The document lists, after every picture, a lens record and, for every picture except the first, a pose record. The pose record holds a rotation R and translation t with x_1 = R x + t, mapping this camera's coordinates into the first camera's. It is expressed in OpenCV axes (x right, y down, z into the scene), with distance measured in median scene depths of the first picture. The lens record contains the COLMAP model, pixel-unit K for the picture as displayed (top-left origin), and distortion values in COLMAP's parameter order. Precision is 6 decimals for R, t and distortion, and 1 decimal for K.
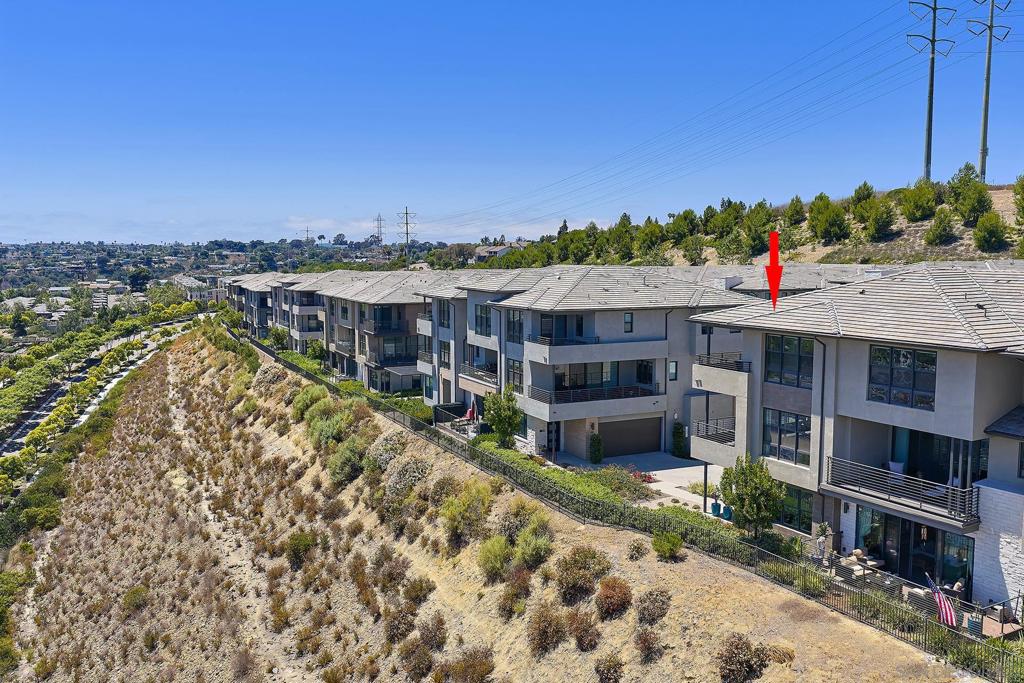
lens RADIAL K [[841.2, 0, 516.7], [0, 841.2, 338.4], [0, 0, 1]] dist [0.004359, -0.001957]
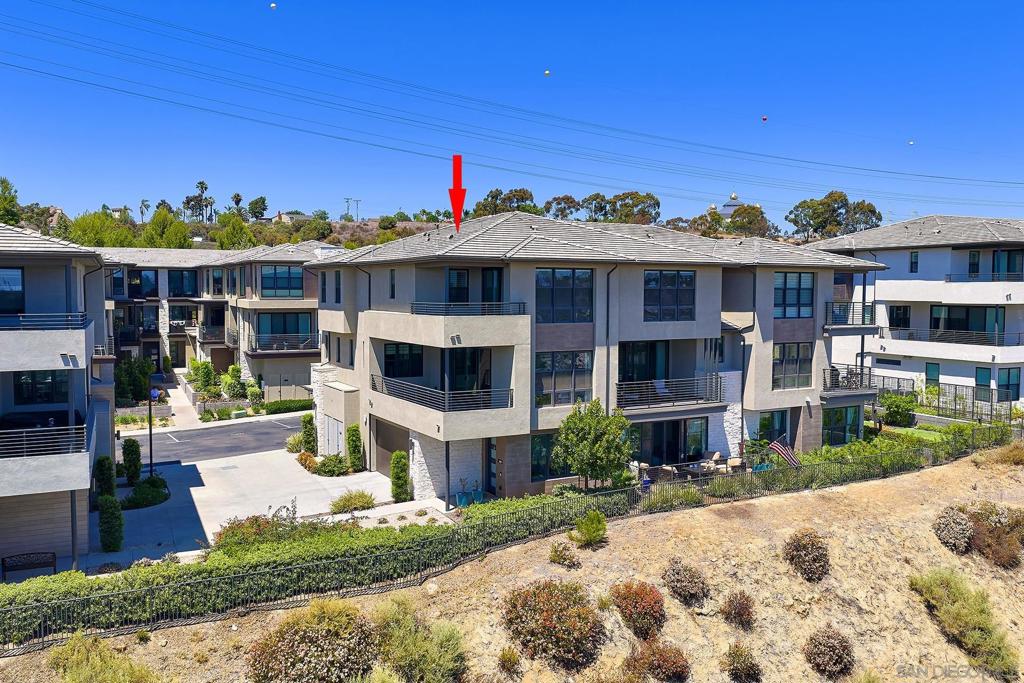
lens RADIAL K [[841.2, 0, 516.7], [0, 841.2, 338.4], [0, 0, 1]] dist [0.004359, -0.001957]
pose [[0.023221, -0.062919, 0.997748, -0.420447], [0.094613, 0.993676, 0.060461, 0.008067], [-0.995243, 0.092996, 0.029027, 0.712571]]
